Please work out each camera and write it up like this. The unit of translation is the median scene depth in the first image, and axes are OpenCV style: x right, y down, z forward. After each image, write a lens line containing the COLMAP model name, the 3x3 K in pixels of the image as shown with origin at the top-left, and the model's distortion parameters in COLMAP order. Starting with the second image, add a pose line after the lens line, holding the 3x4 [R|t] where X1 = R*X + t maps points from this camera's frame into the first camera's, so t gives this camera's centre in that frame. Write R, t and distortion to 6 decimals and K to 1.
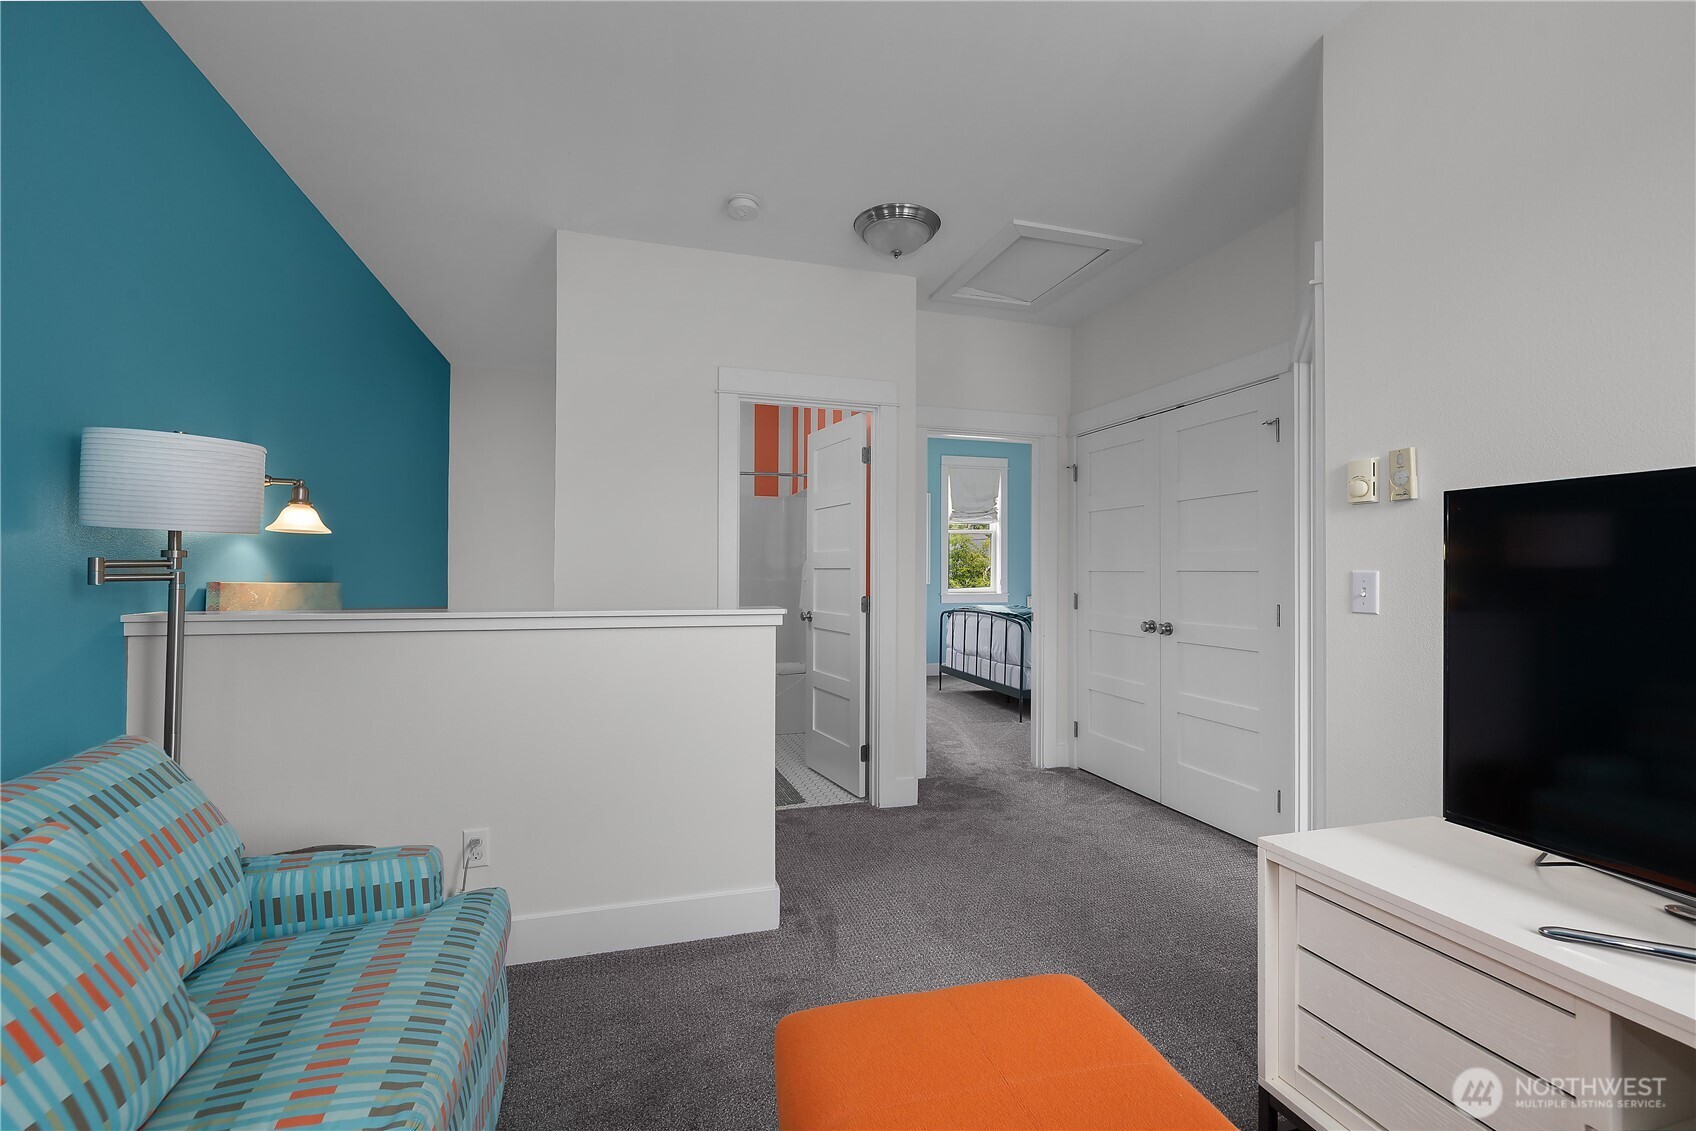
lens RADIAL K [[728.7, 0, 848.0], [0, 728.7, 565.5], [0, 0, 1]] dist [-0.000123, 0.000080]
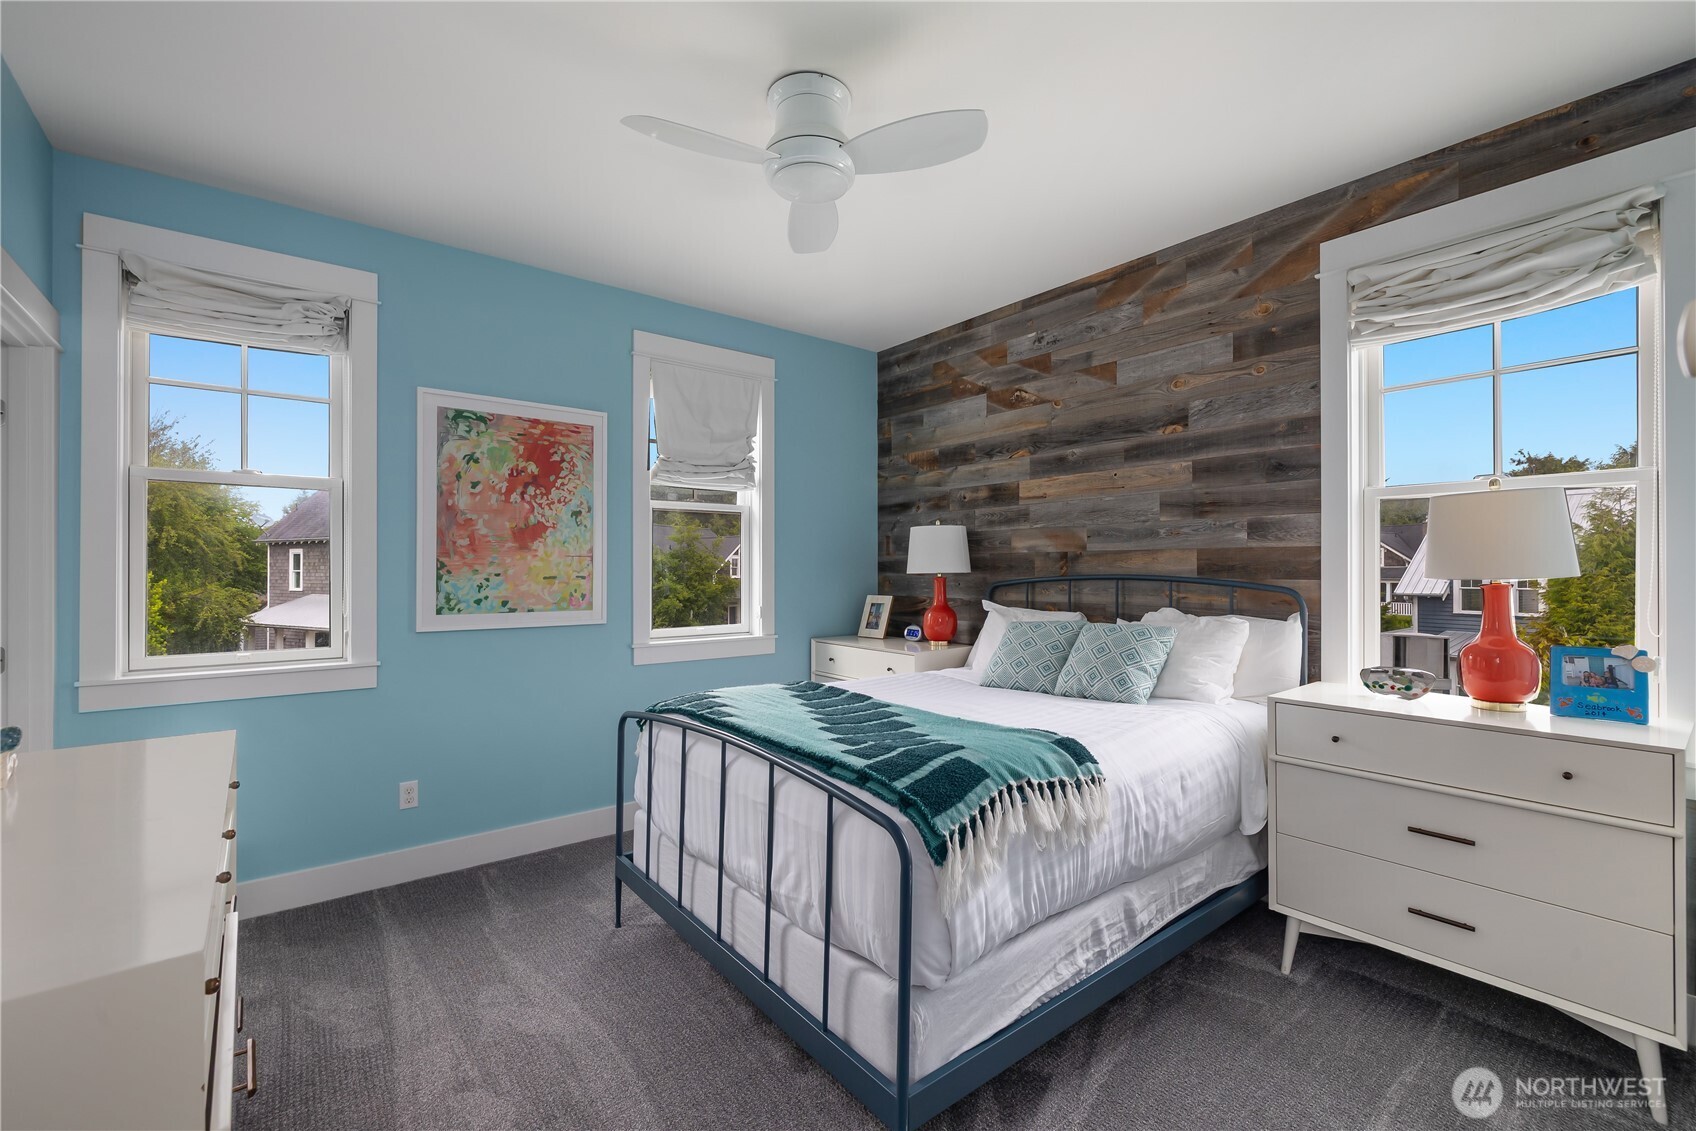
lens RADIAL K [[711.1, 0, 802.4], [0, 711.1, 565.4], [0, 0, 1]] dist [0.000853, 0.000133]
pose [[0.951951, -0.002082, 0.306244, 0.108194], [0.001937, 0.999998, 0.000777, -0.010369], [-0.306244, -0.000146, 0.951953, 0.646044]]
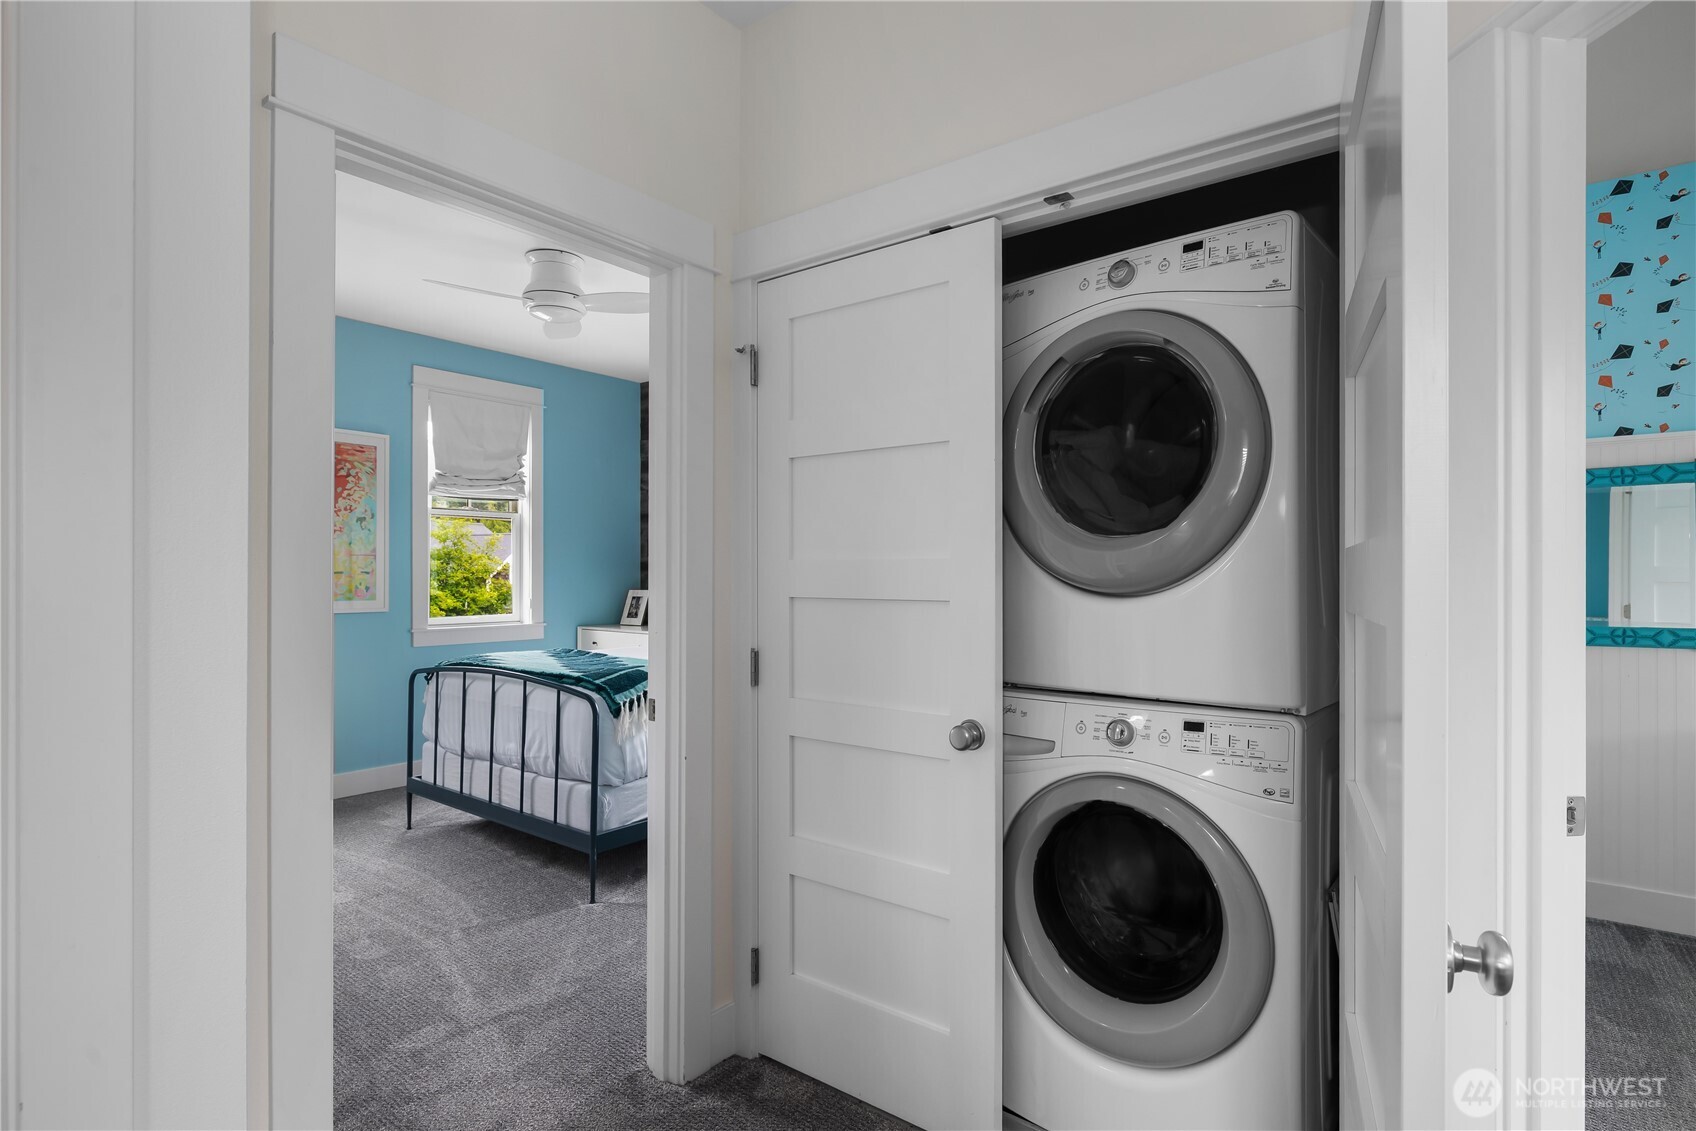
lens RADIAL K [[840.7, 0, 884.6], [0, 840.7, 572.9], [0, 0, 1]] dist [-0.003372, -0.000500]
pose [[0.809046, -0.002231, 0.587741, 0.054934], [-0.000381, 0.999991, 0.004320, -0.005343], [-0.587745, -0.003719, 0.809037, 0.360390]]
